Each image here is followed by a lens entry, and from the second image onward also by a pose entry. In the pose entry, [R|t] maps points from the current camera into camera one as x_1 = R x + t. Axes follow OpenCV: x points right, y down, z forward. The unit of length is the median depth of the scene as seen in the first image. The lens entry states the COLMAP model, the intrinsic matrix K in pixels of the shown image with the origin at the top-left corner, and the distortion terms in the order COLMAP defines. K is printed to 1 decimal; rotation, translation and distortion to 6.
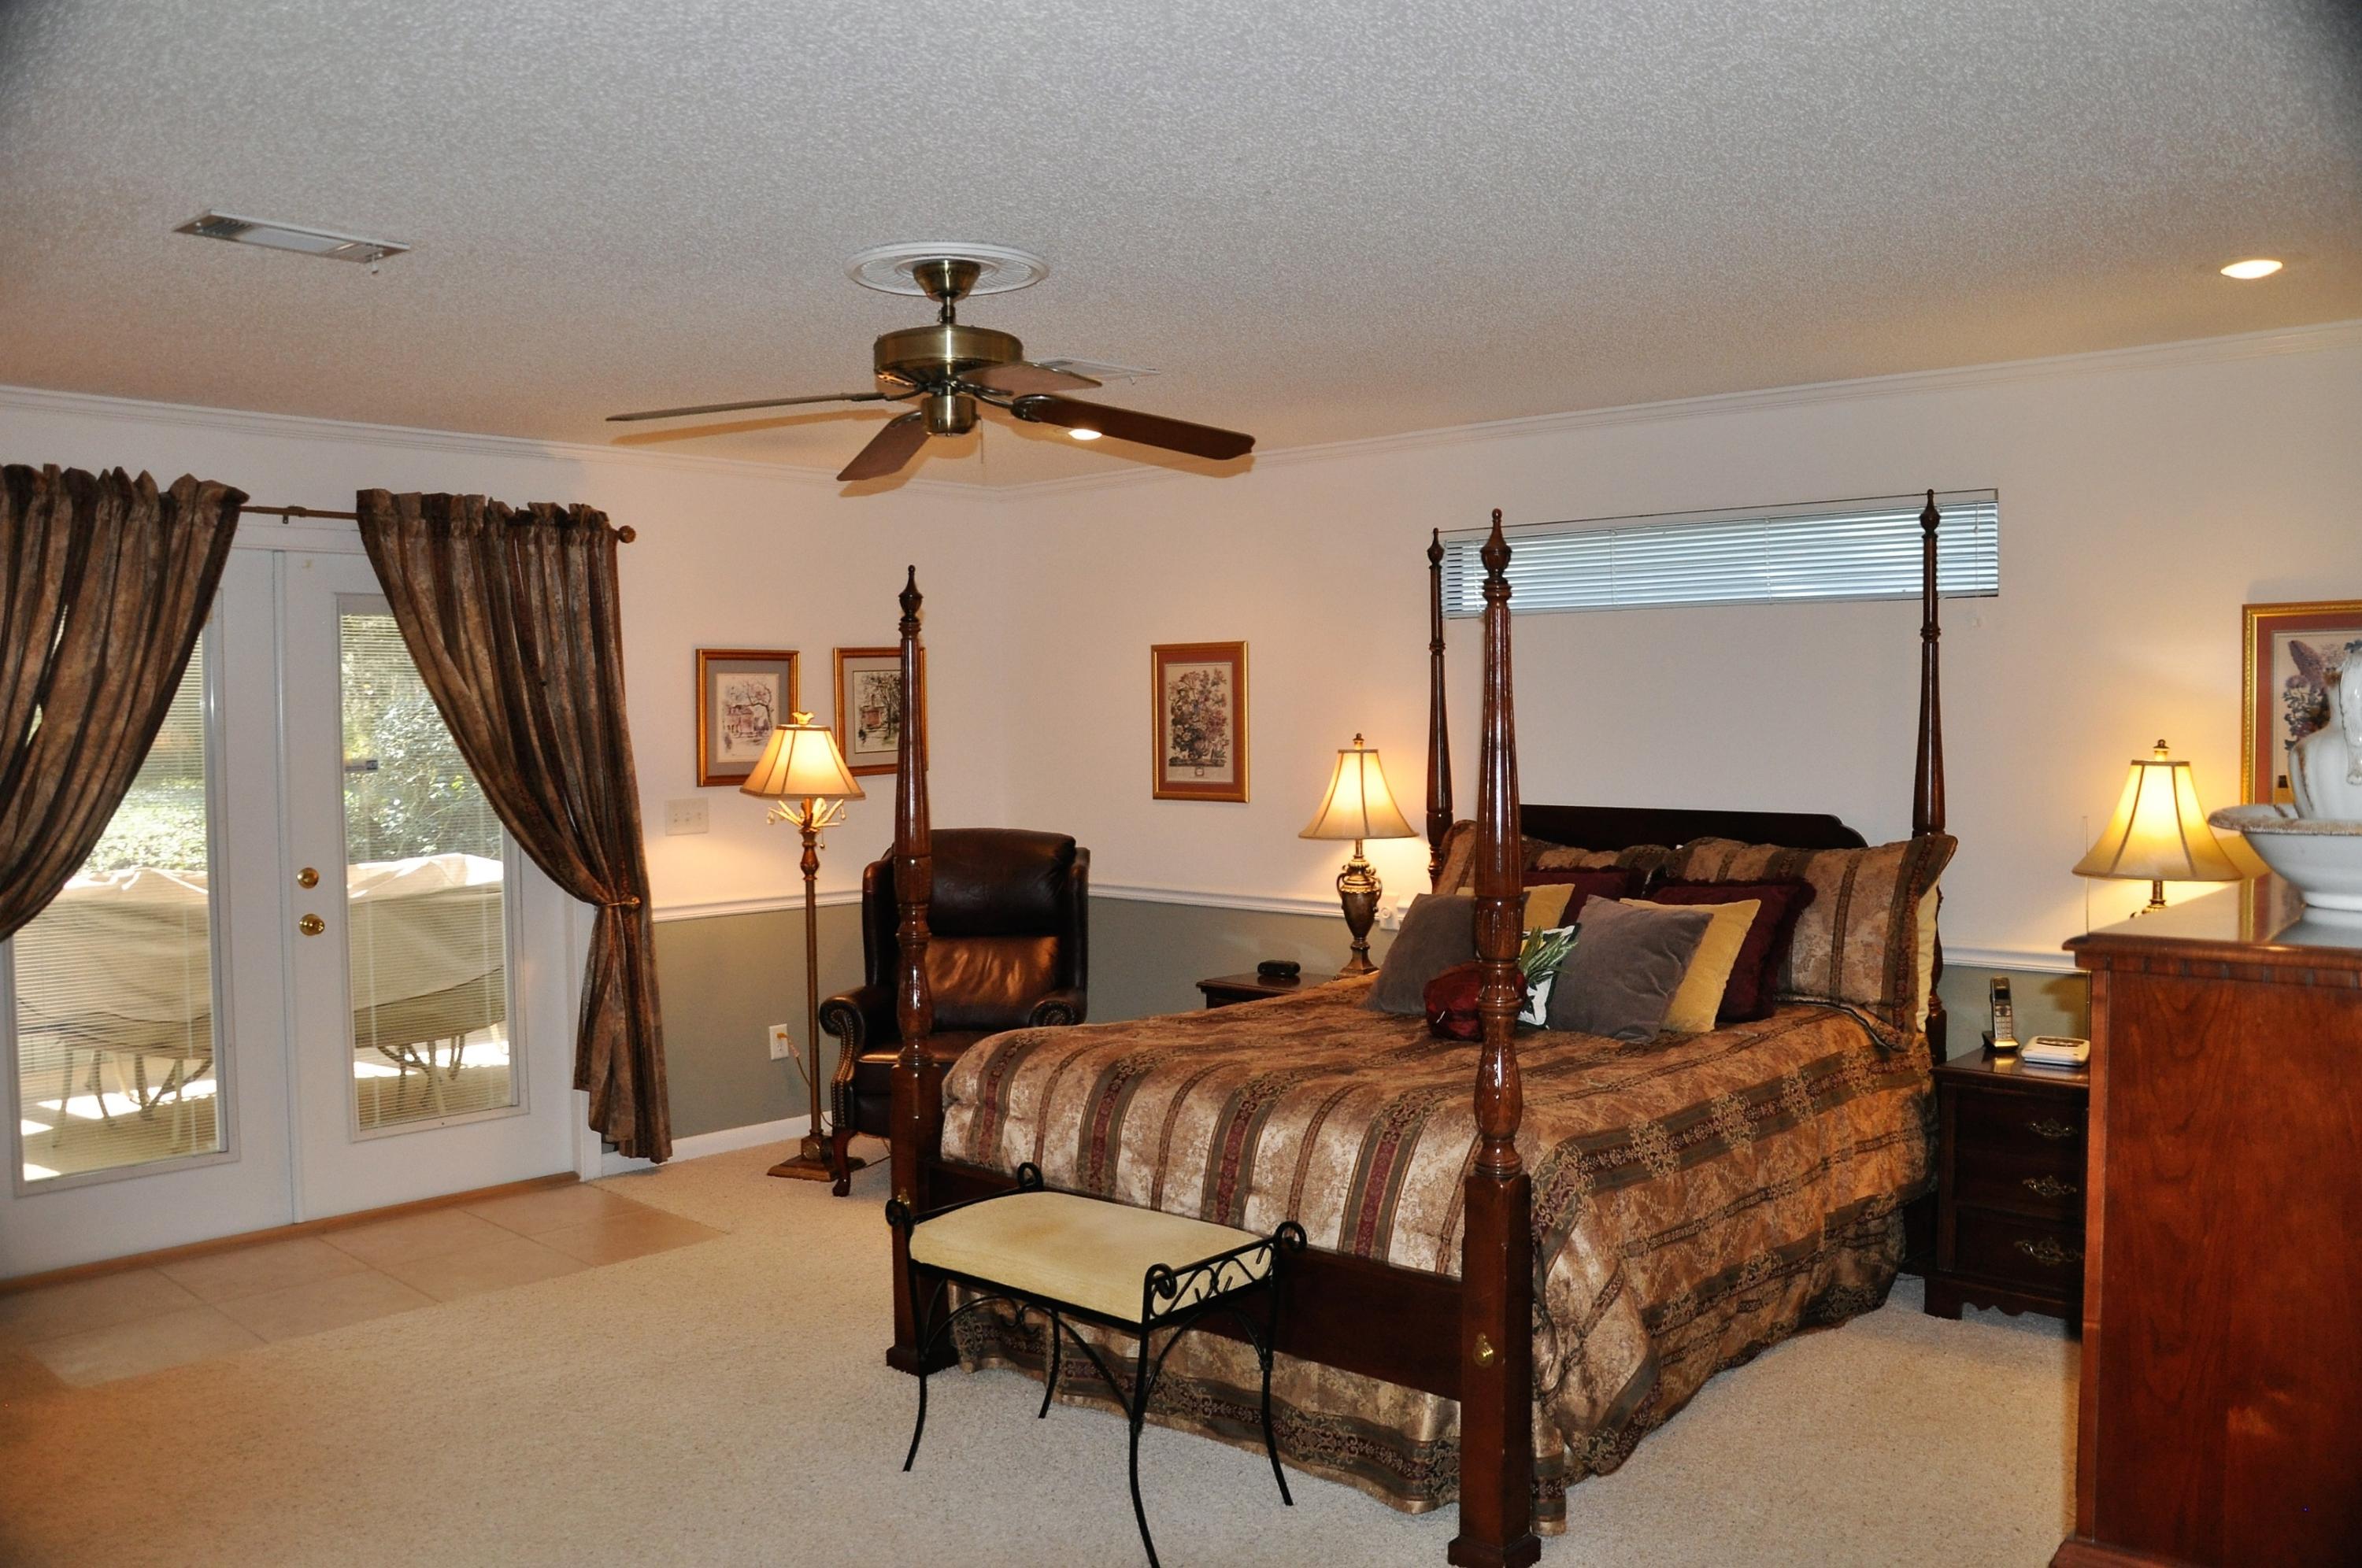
lens RADIAL K [[1861.7, 0, 1179.1], [0, 1861.7, 794.6], [0, 0, 1]] dist [-0.154968, 0.134880]
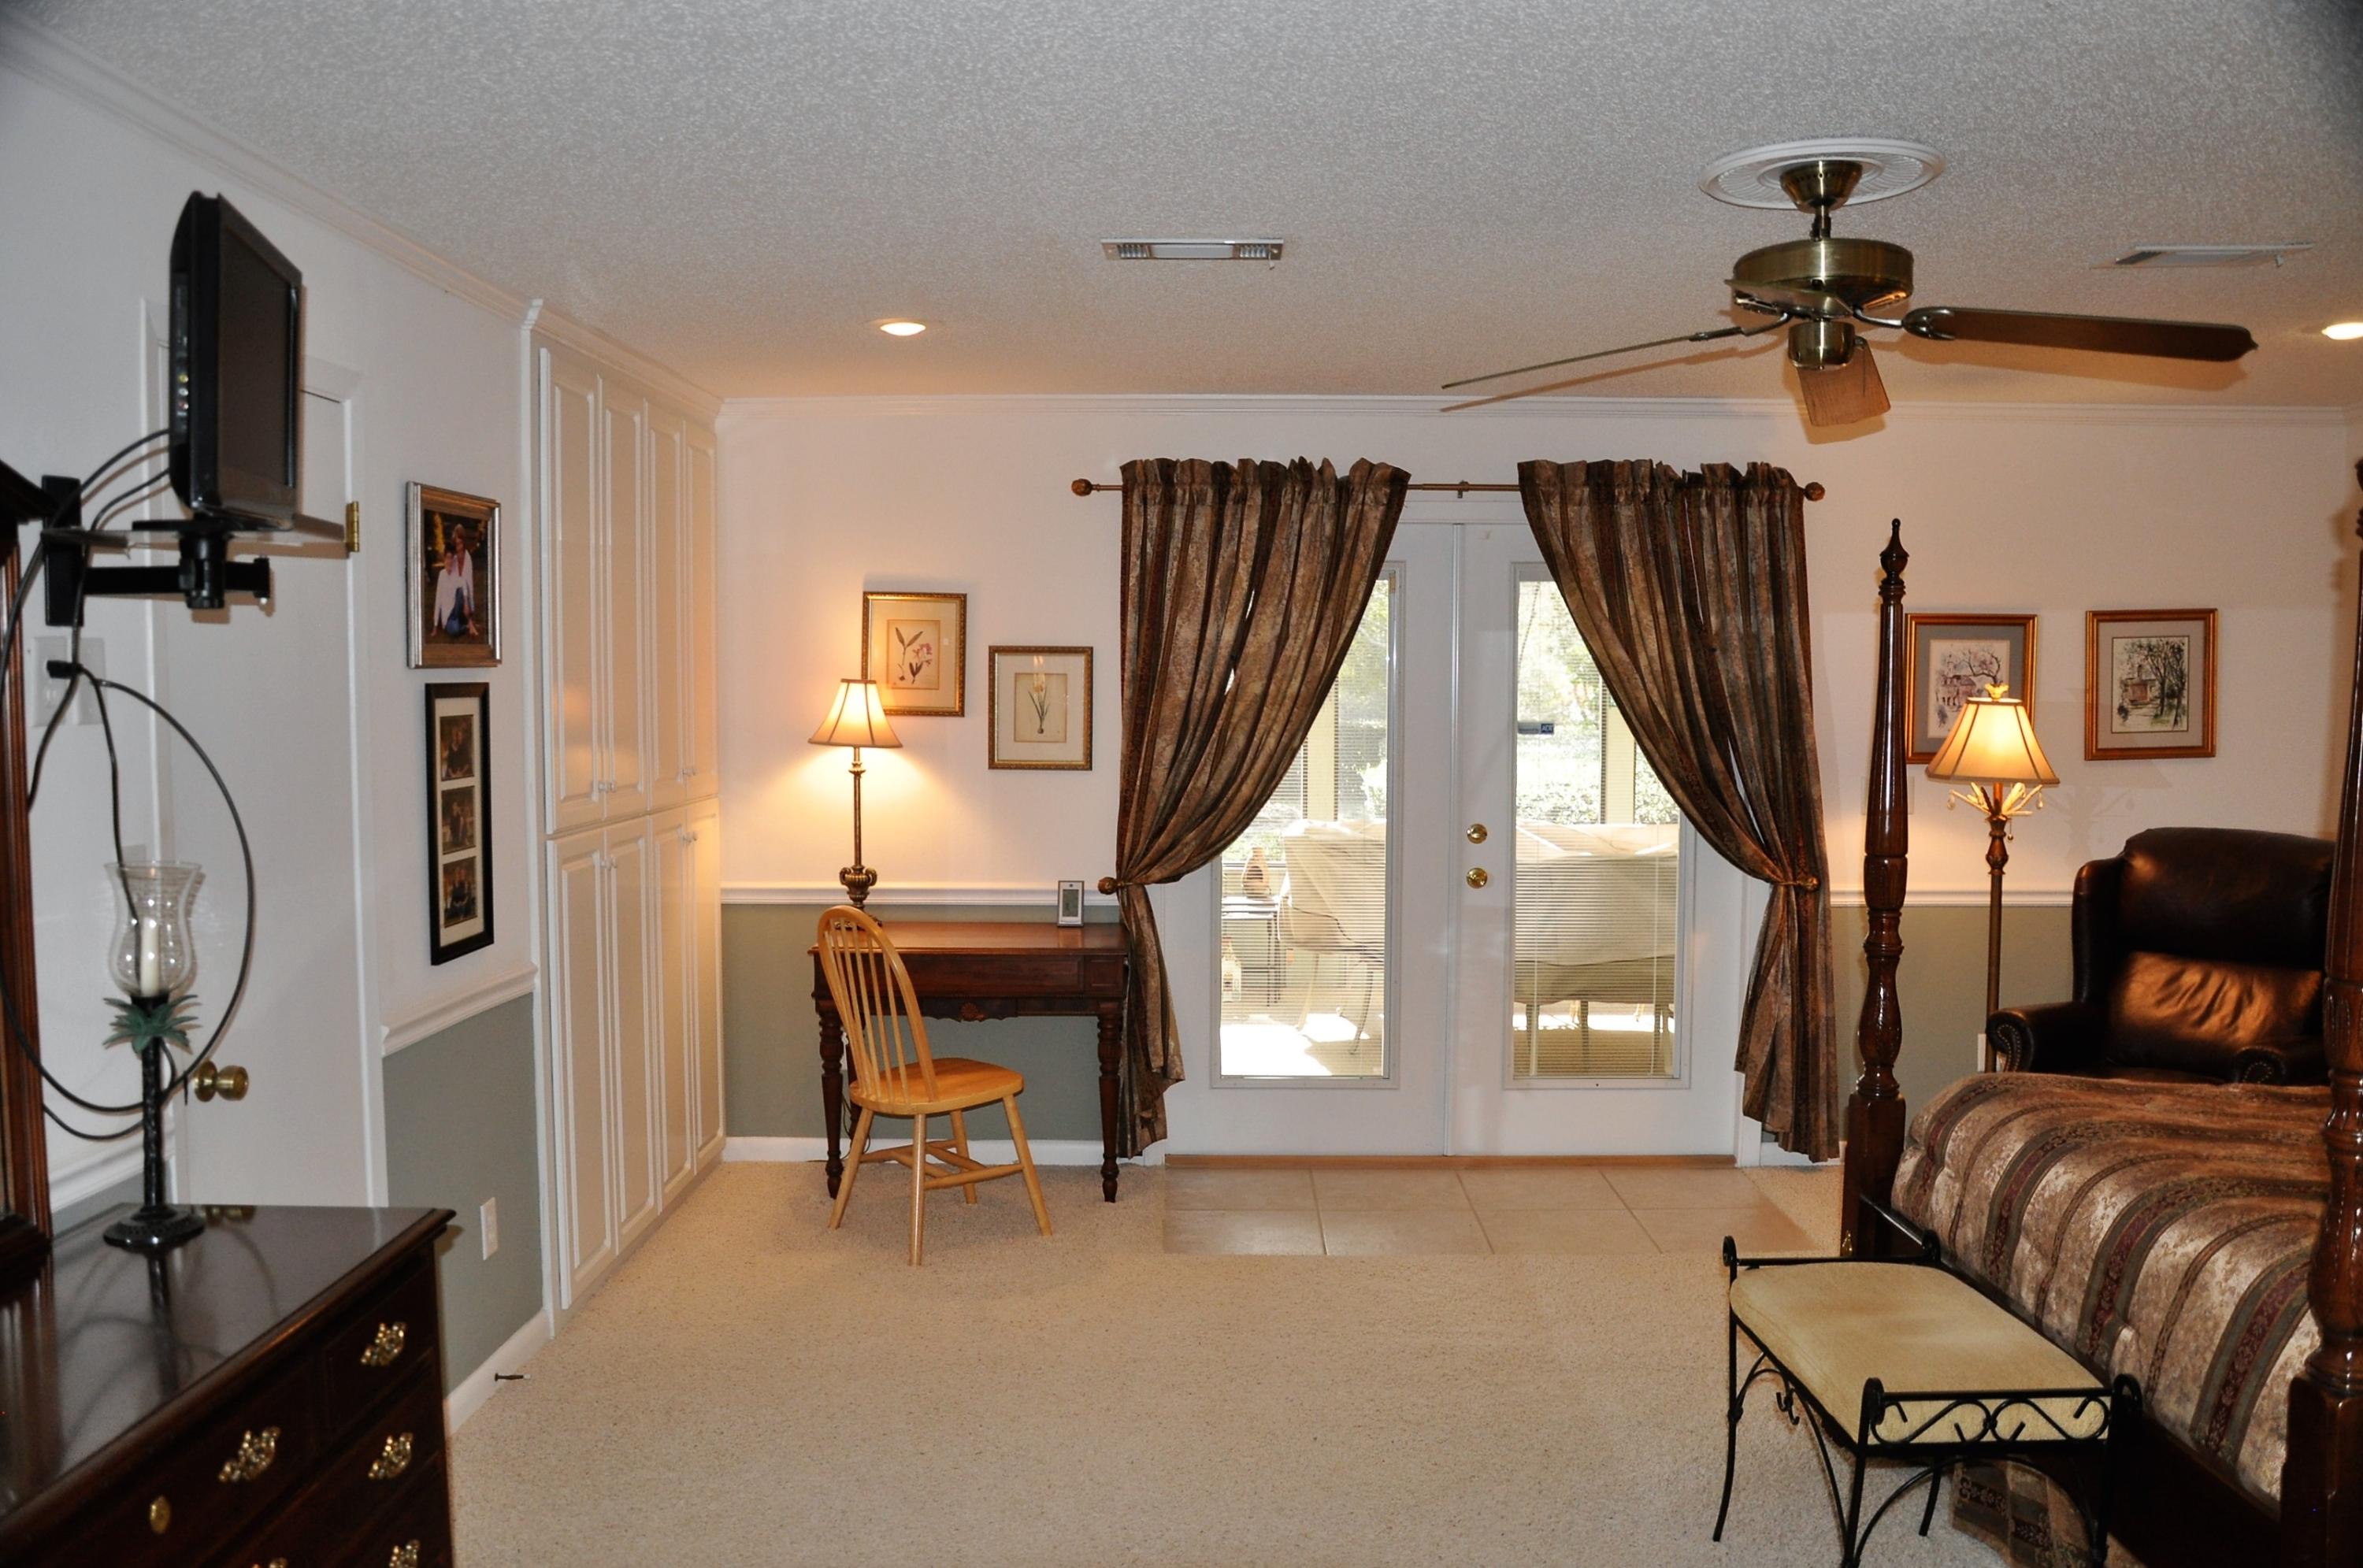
lens RADIAL K [[1890.4, 0, 1176.1], [0, 1890.4, 794.5], [0, 0, 1]] dist [-0.147375, 0.141112]
pose [[0.668257, 0.054819, -0.741908, 0.207703], [-0.039276, 0.998490, 0.038401, -0.011514], [0.742893, 0.003477, 0.669401, 0.129664]]
